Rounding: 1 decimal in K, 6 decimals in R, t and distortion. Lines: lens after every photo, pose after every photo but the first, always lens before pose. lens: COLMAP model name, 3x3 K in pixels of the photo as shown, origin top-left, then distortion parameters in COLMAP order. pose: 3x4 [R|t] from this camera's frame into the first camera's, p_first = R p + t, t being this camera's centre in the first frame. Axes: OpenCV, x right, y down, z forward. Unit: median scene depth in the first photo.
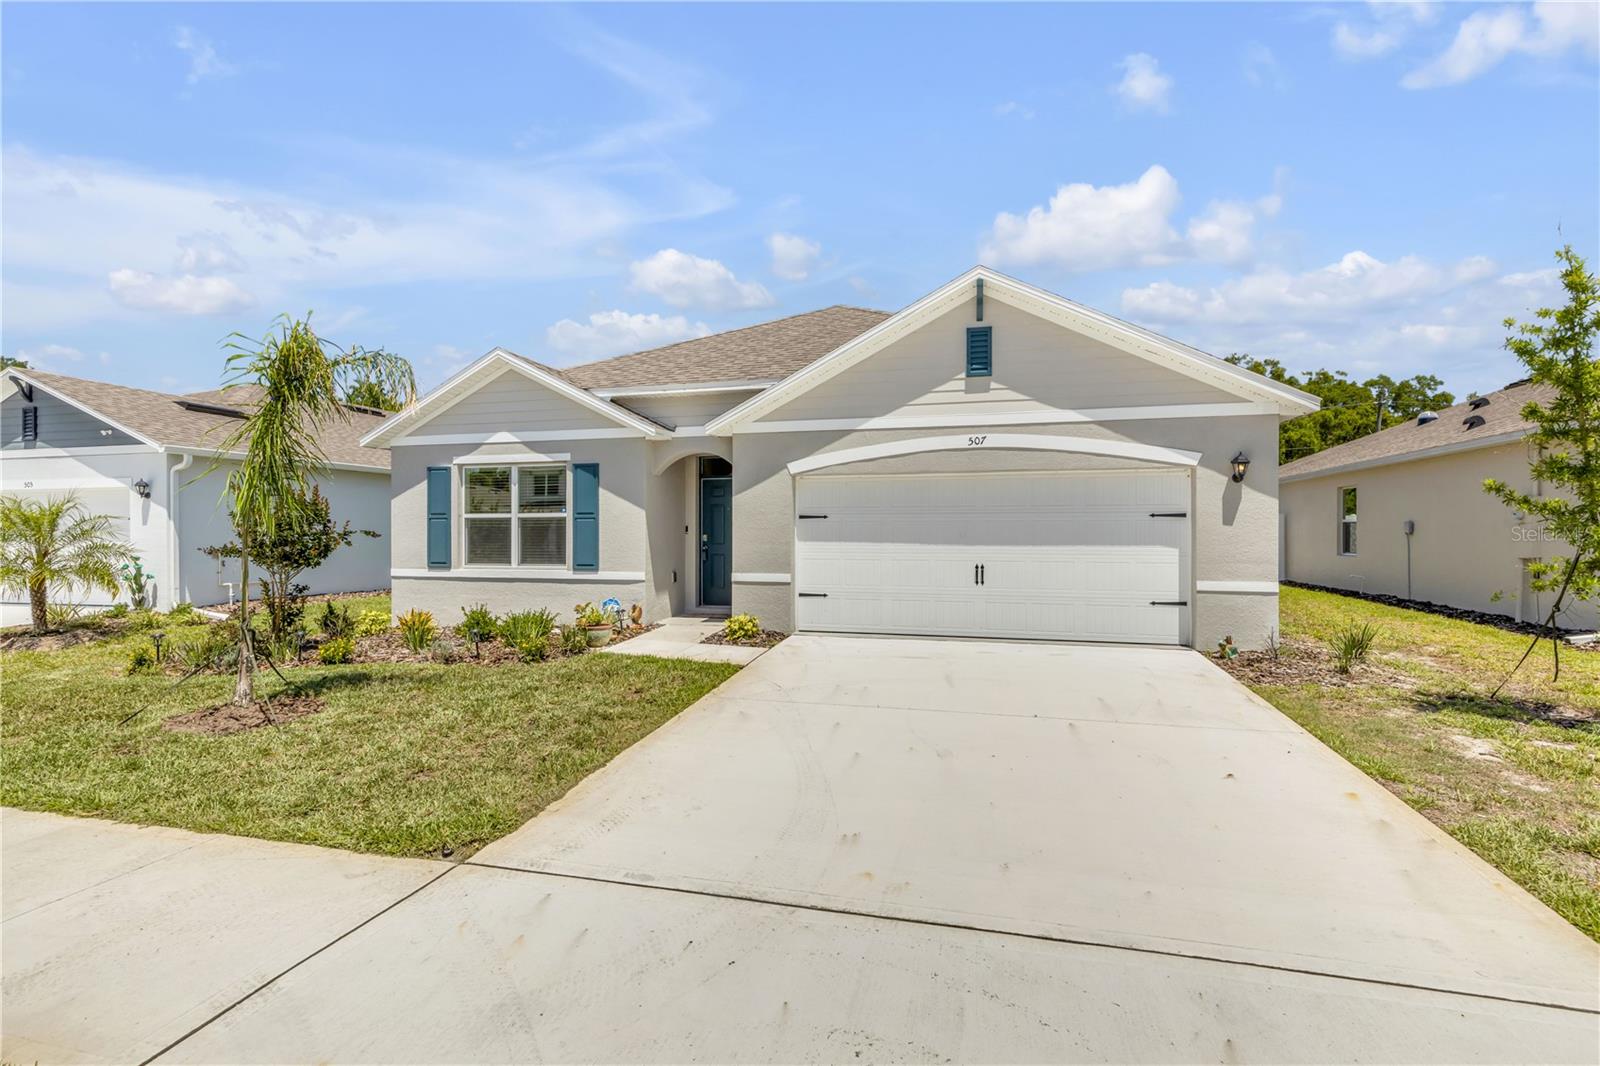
lens RADIAL K [[718.4, 0, 800.0], [0, 718.4, 533.0], [0, 0, 1]] dist [0.004393, -0.000133]
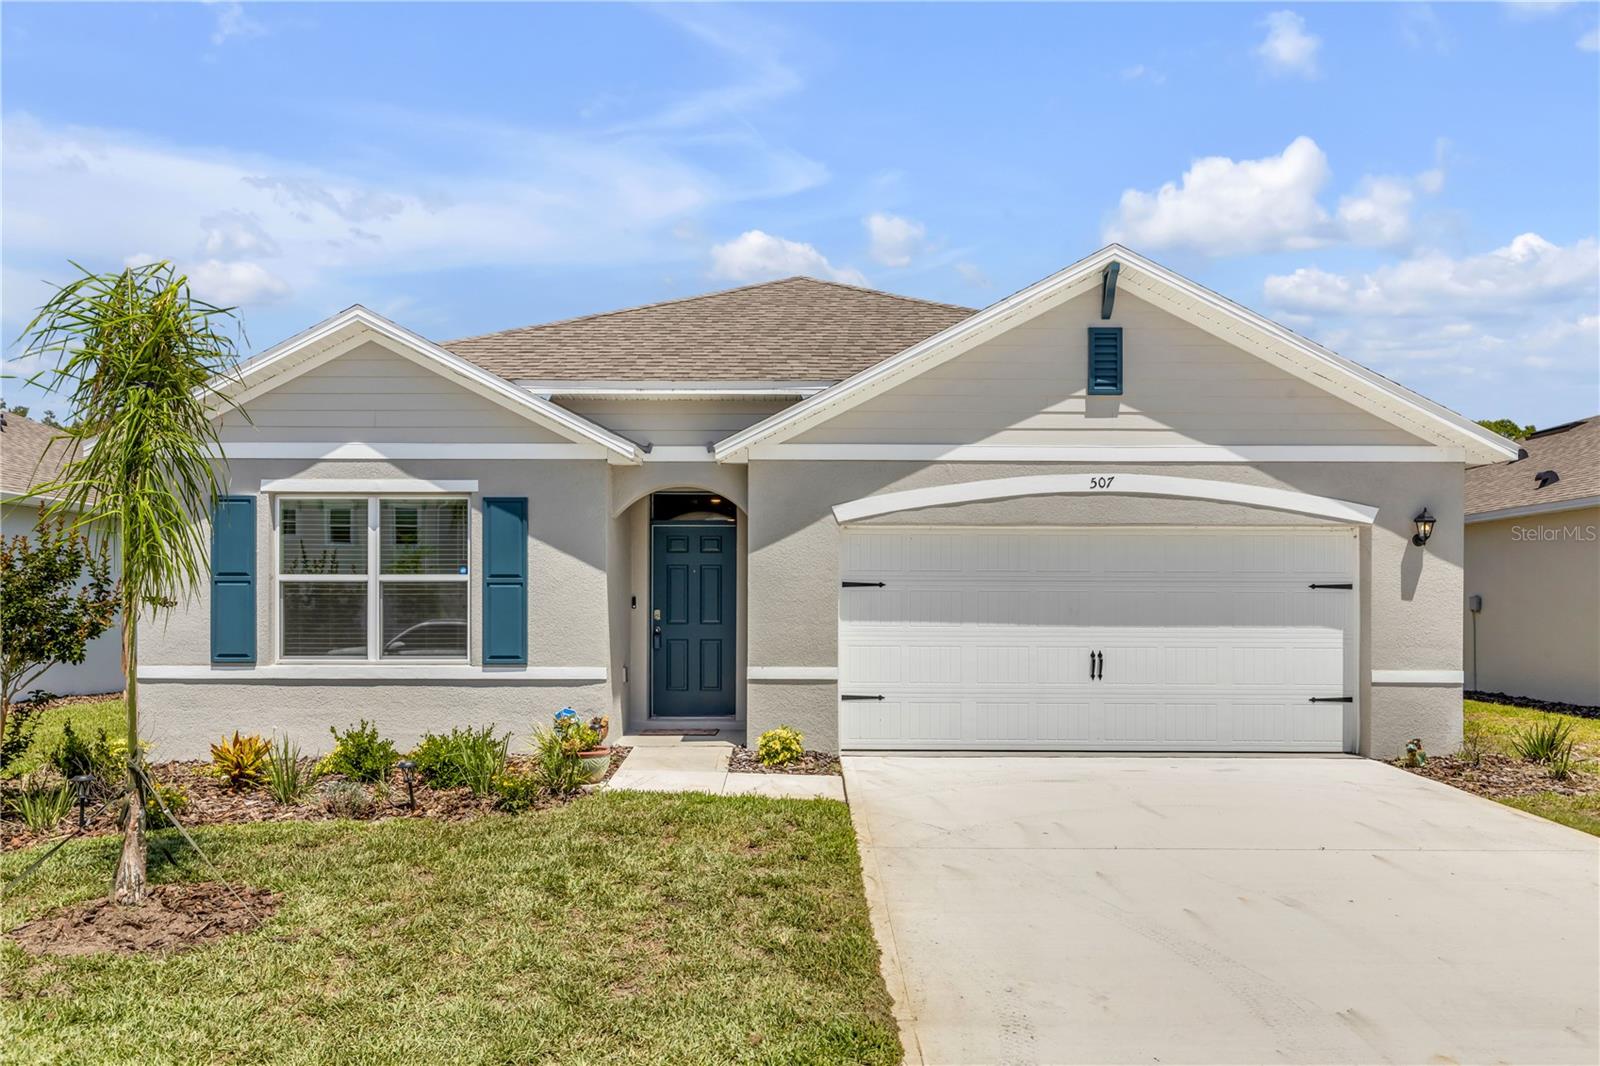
lens RADIAL K [[1053.3, 0, 800.5], [0, 1053.3, 612.0], [0, 0, 1]] dist [-0.003930, 0.006163]
pose [[0.968987, 0.002644, 0.247099, -0.290801], [-0.003091, 0.999994, 0.001423, 0.002693], [-0.247093, -0.002142, 0.968989, 0.031928]]
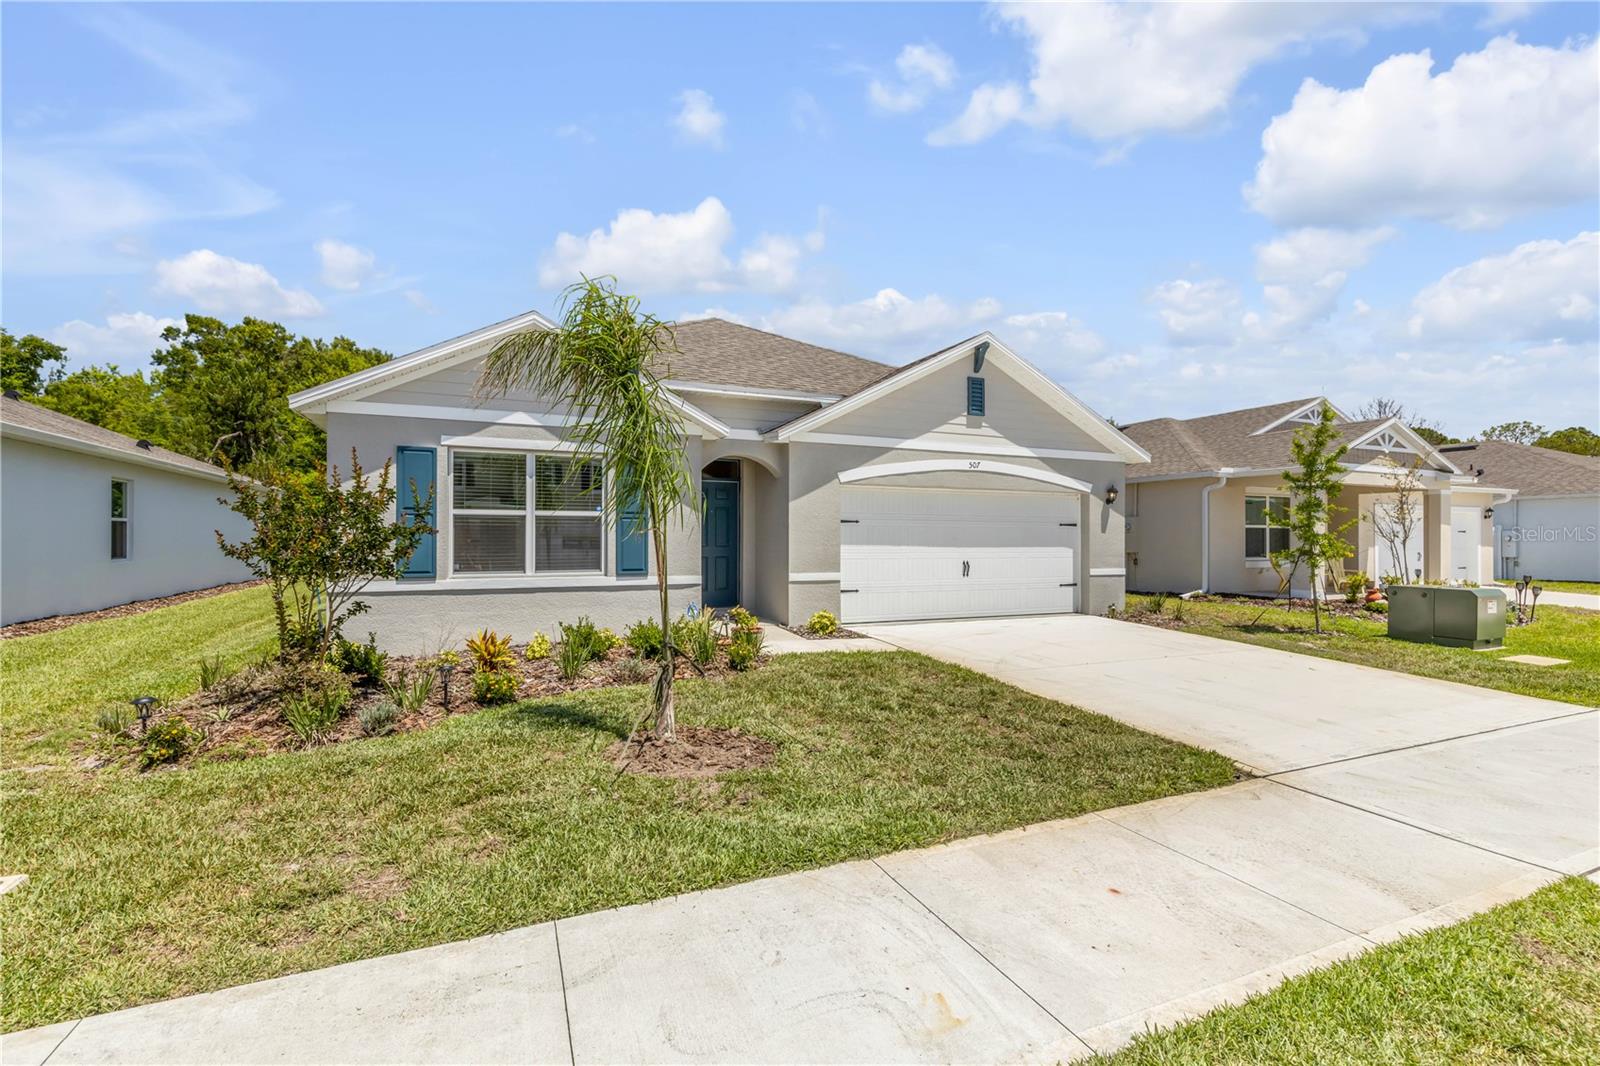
lens RADIAL K [[705.9, 0, 794.9], [0, 705.9, 535.7], [0, 0, 1]] dist [0.002886, 0.000168]
pose [[0.790981, 0.005745, 0.611813, -0.721721], [-0.003025, 0.999980, -0.005478, 0.006160], [-0.611833, 0.002482, 0.790983, 0.177332]]
